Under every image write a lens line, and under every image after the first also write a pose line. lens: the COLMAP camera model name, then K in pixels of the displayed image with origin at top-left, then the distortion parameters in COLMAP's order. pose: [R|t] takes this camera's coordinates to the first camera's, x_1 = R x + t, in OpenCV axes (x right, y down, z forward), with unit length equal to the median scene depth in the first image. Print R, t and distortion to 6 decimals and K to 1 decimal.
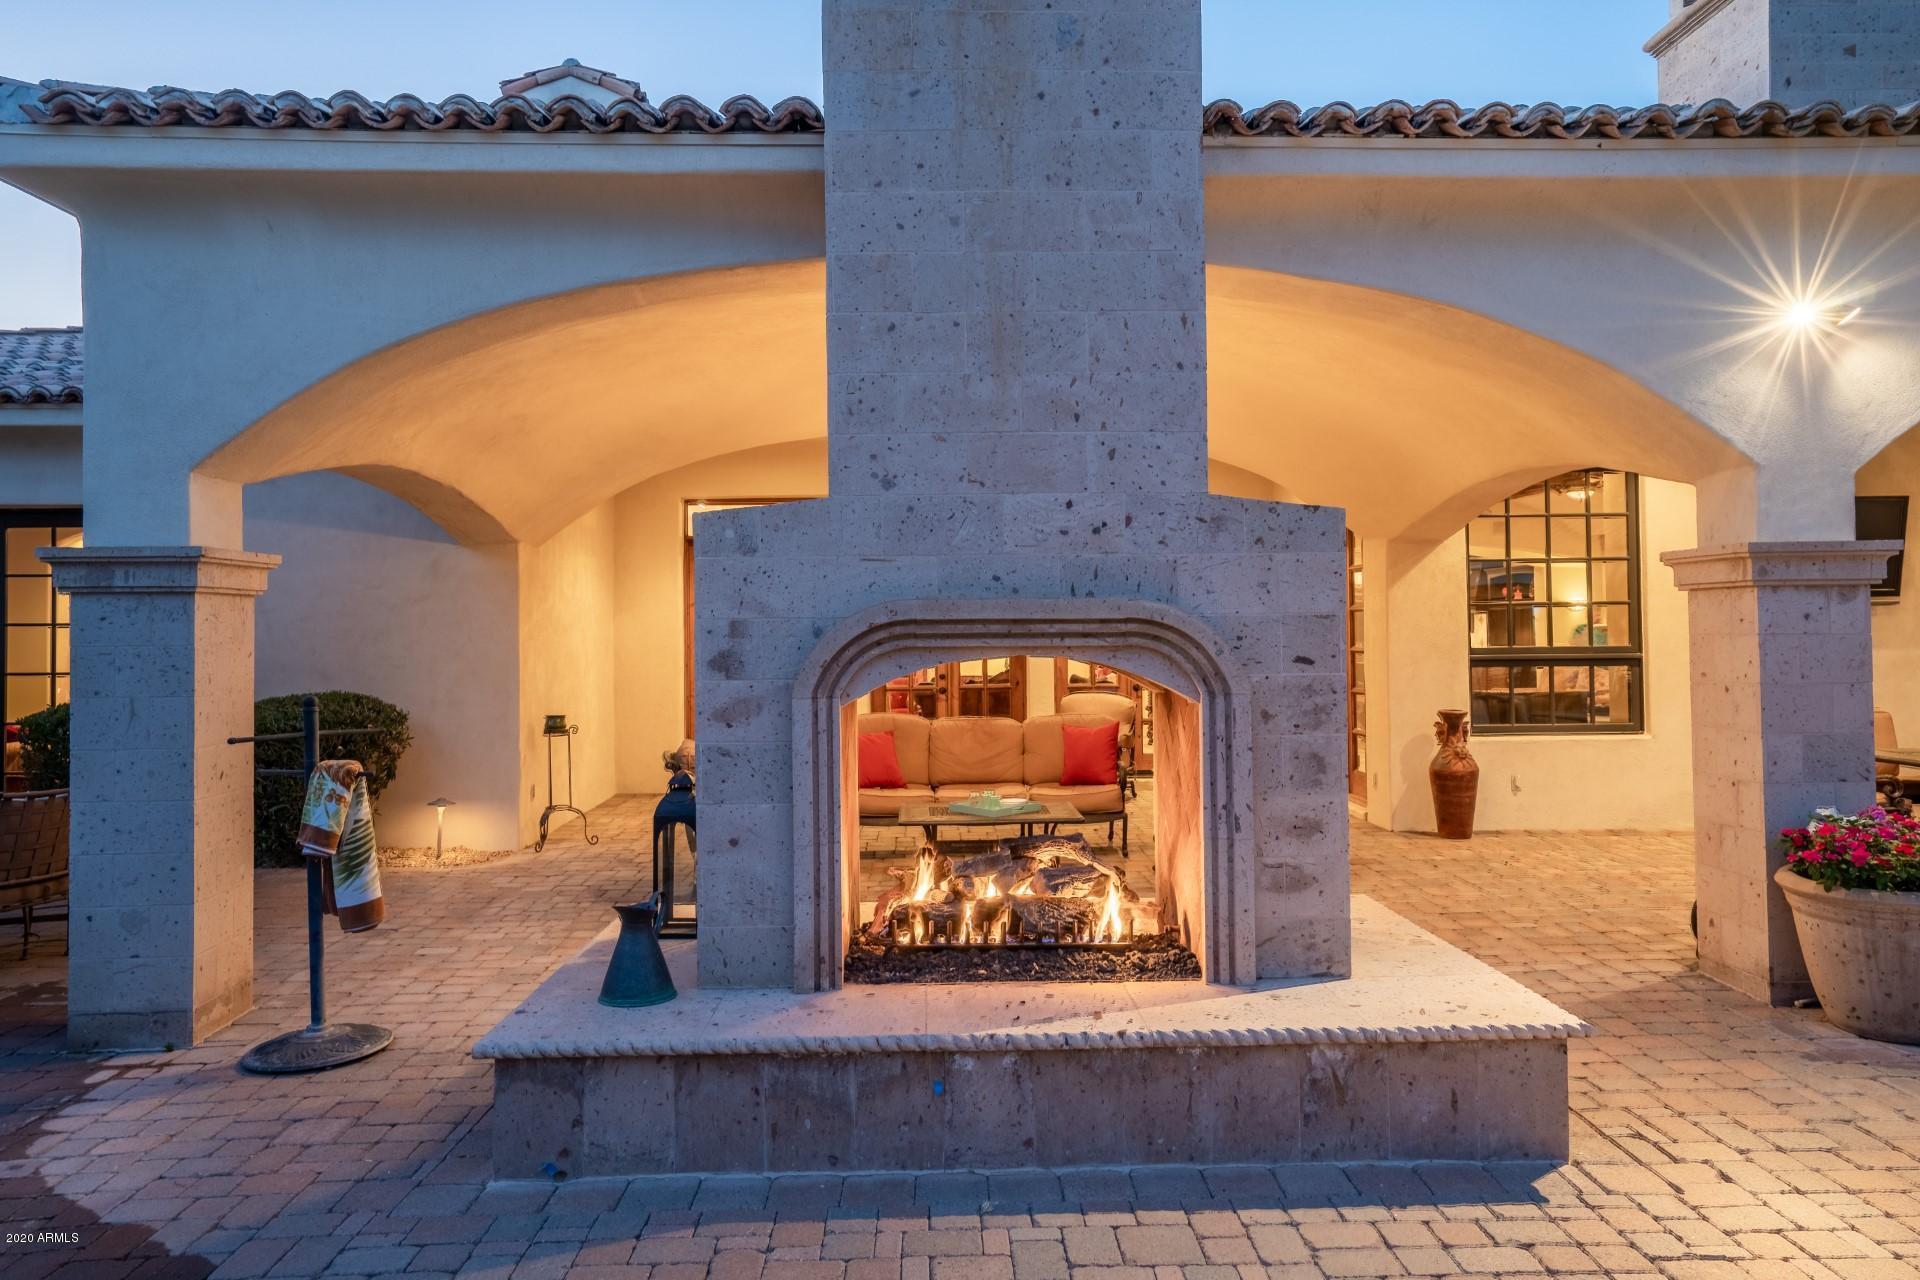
lens RADIAL K [[1301.2, 0, 951.7], [0, 1301.2, 602.6], [0, 0, 1]] dist [-0.003602, 0.003323]
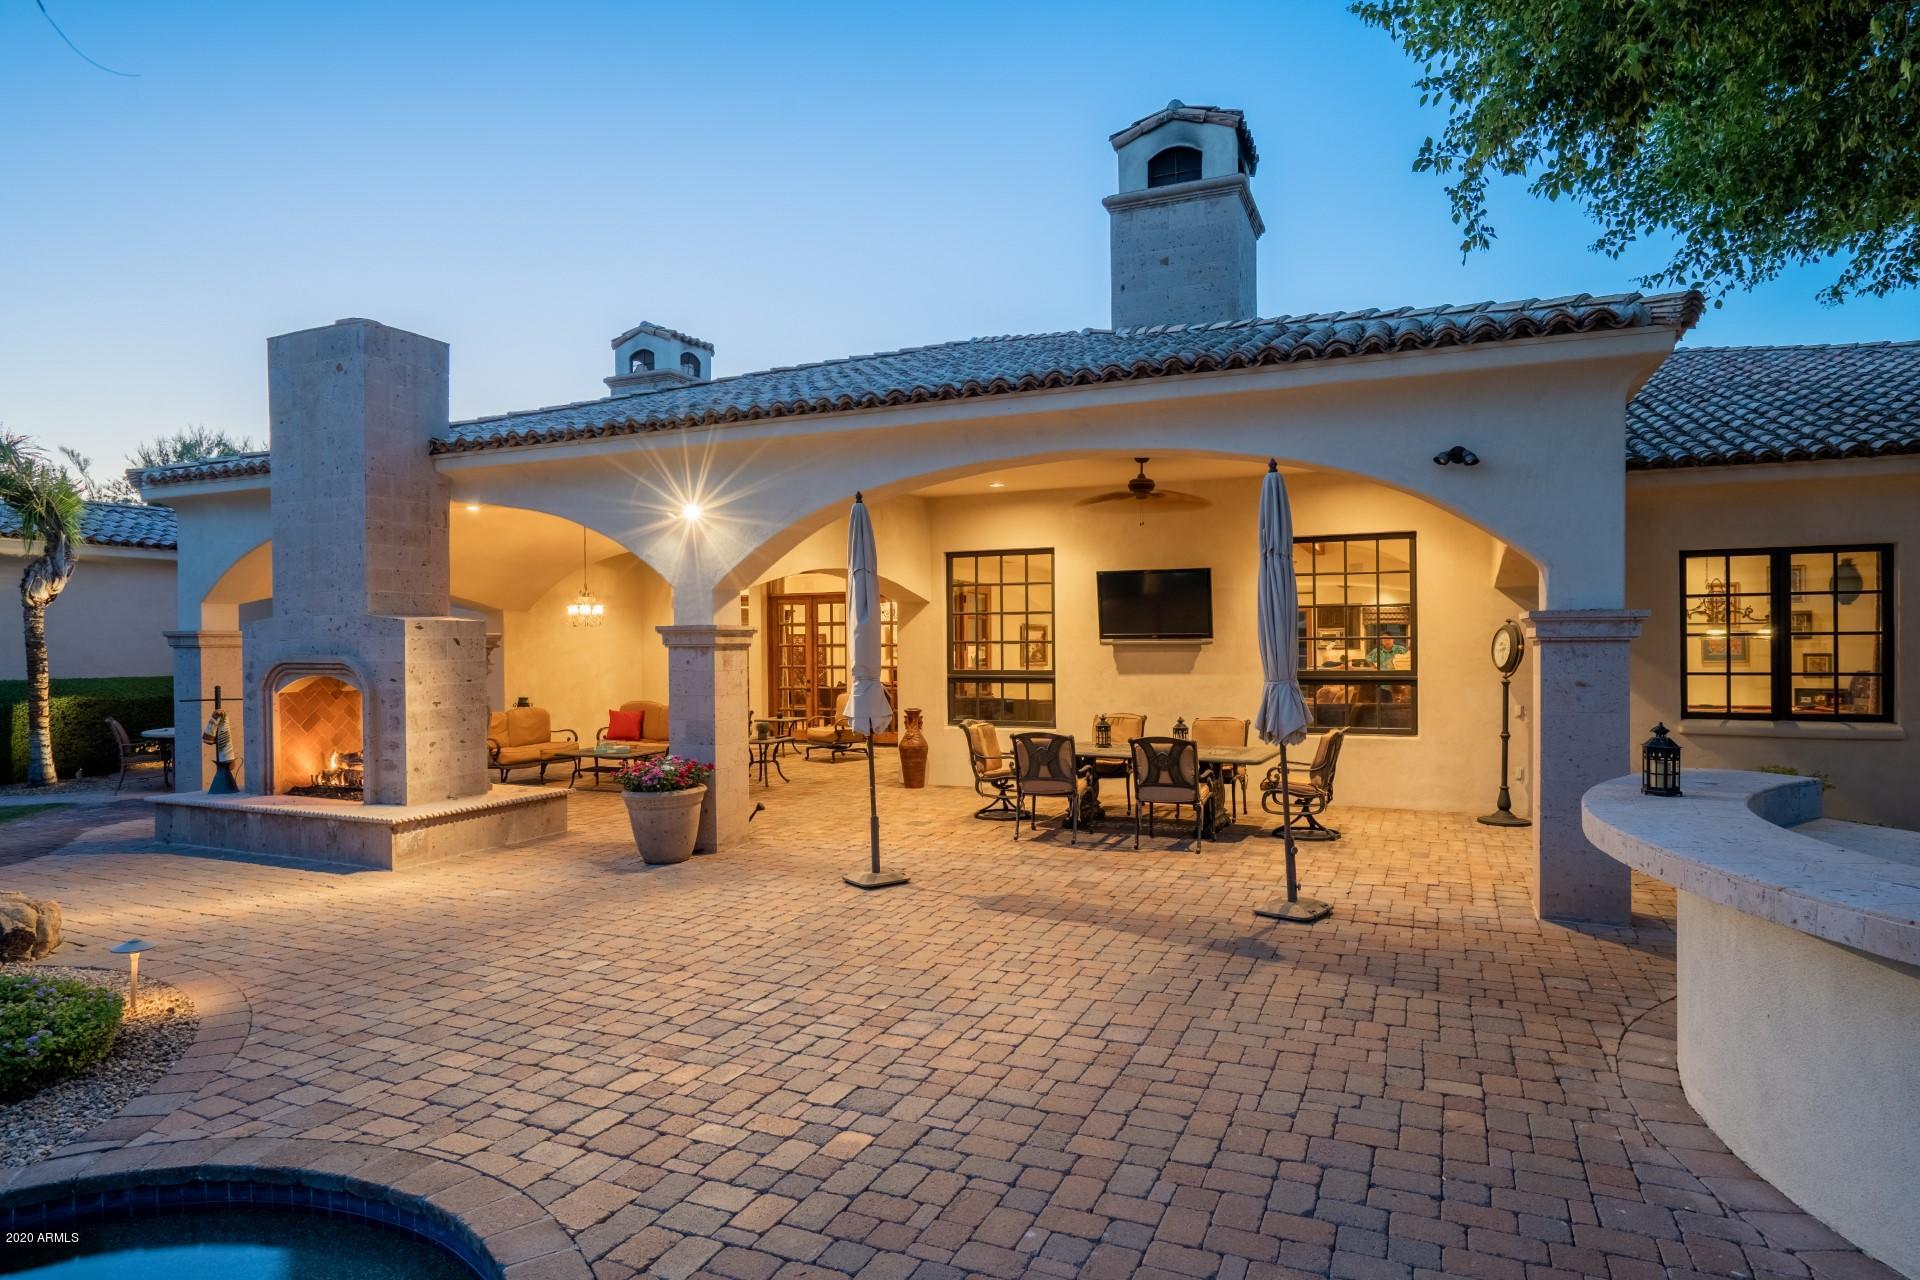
lens RADIAL K [[1076.3, 0, 960.2], [0, 1076.3, 640.9], [0, 0, 1]] dist [-0.017641, 0.008364]
pose [[0.901589, 0.003480, -0.432579, 2.072784], [0.008413, 0.999637, 0.025576, -0.072660], [0.432511, -0.026698, 0.901233, -0.383519]]
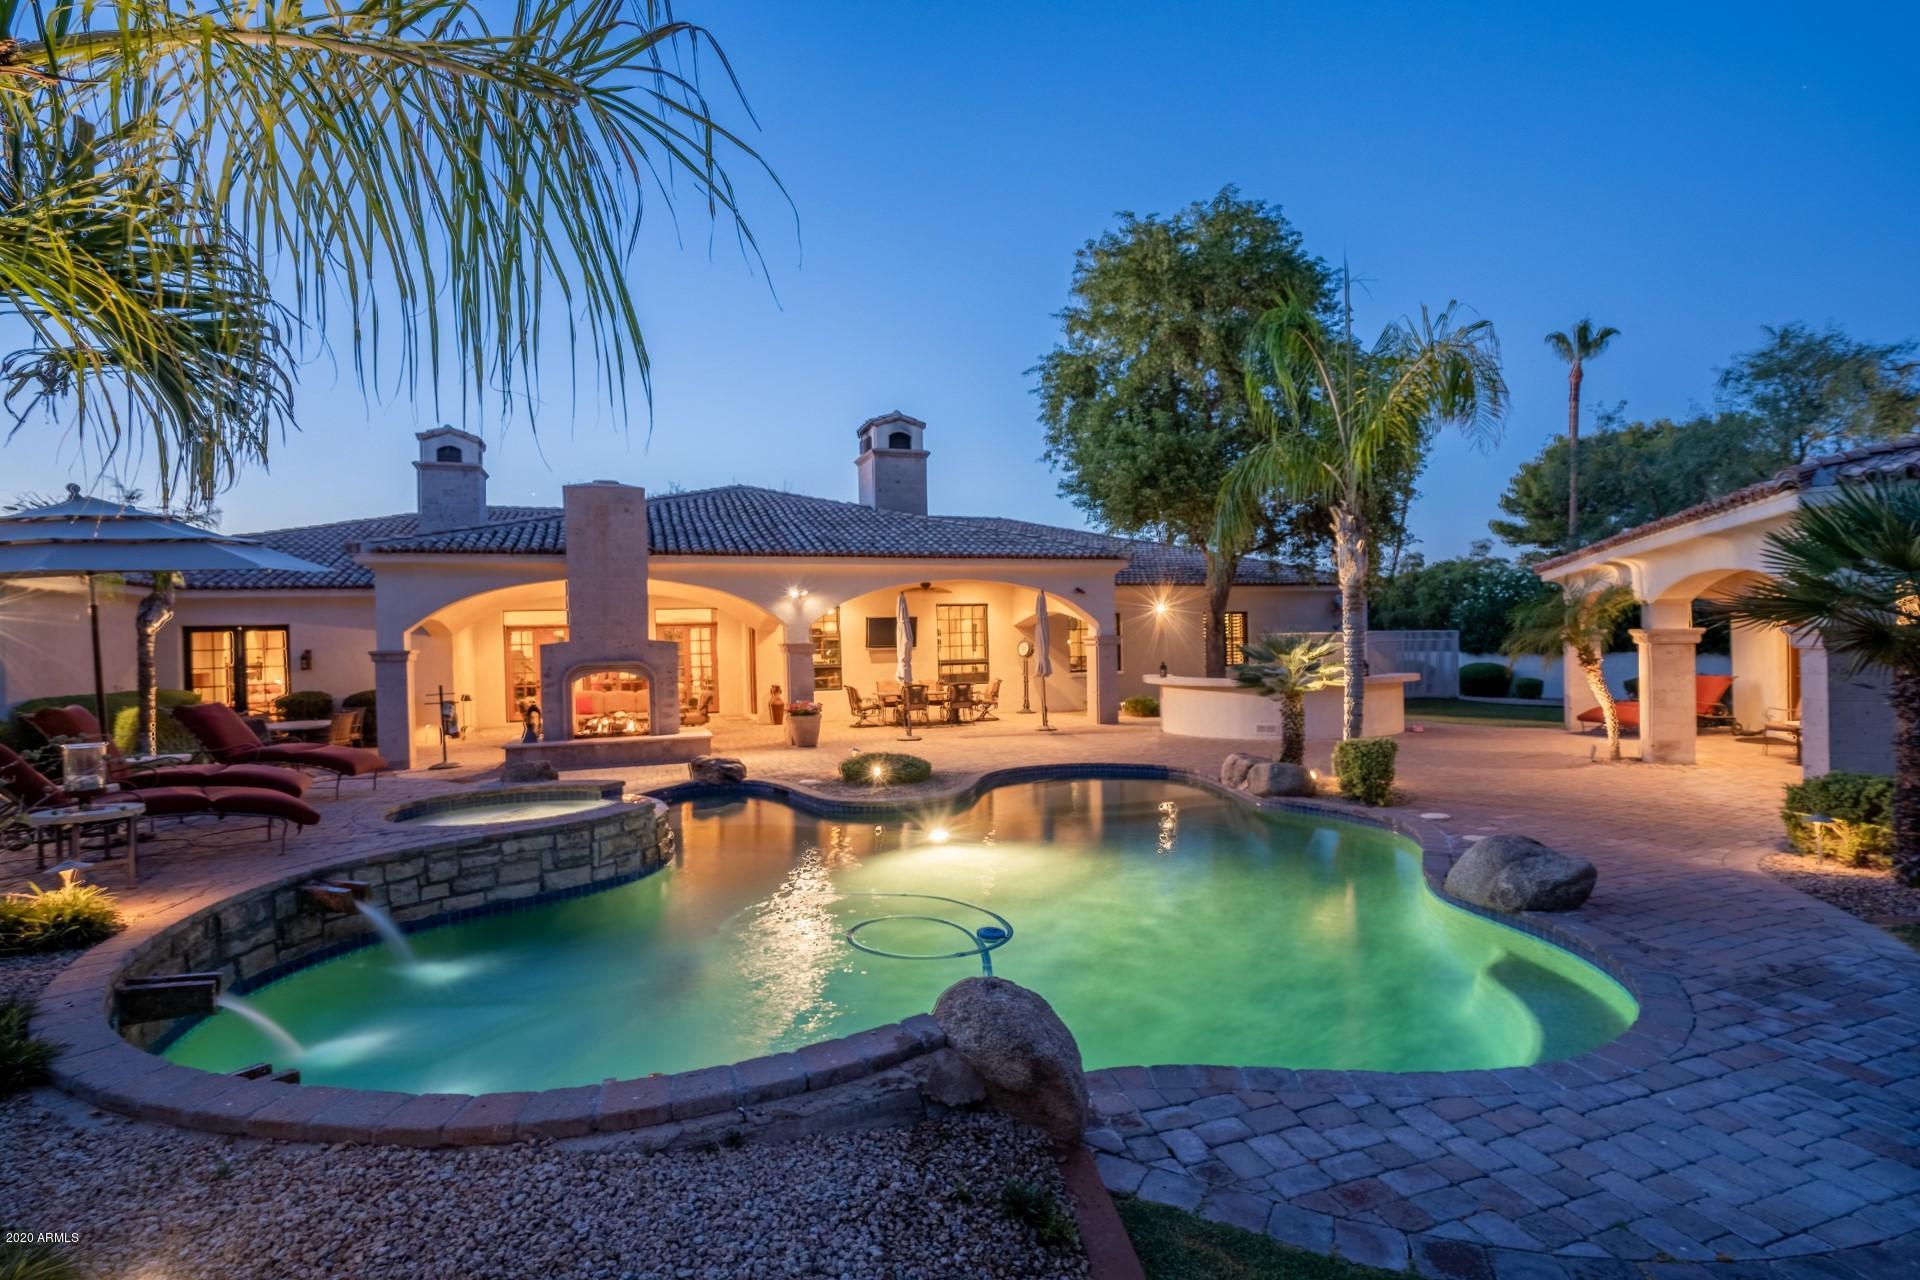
lens RADIAL K [[897.6, 0, 964.4], [0, 897.6, 649.2], [0, 0, 1]] dist [-0.058058, 0.022793]
pose [[0.947740, -0.014181, 0.318728, 0.240994], [0.006155, 0.999638, 0.026175, -0.122034], [-0.318984, -0.022845, 0.947485, -2.521807]]
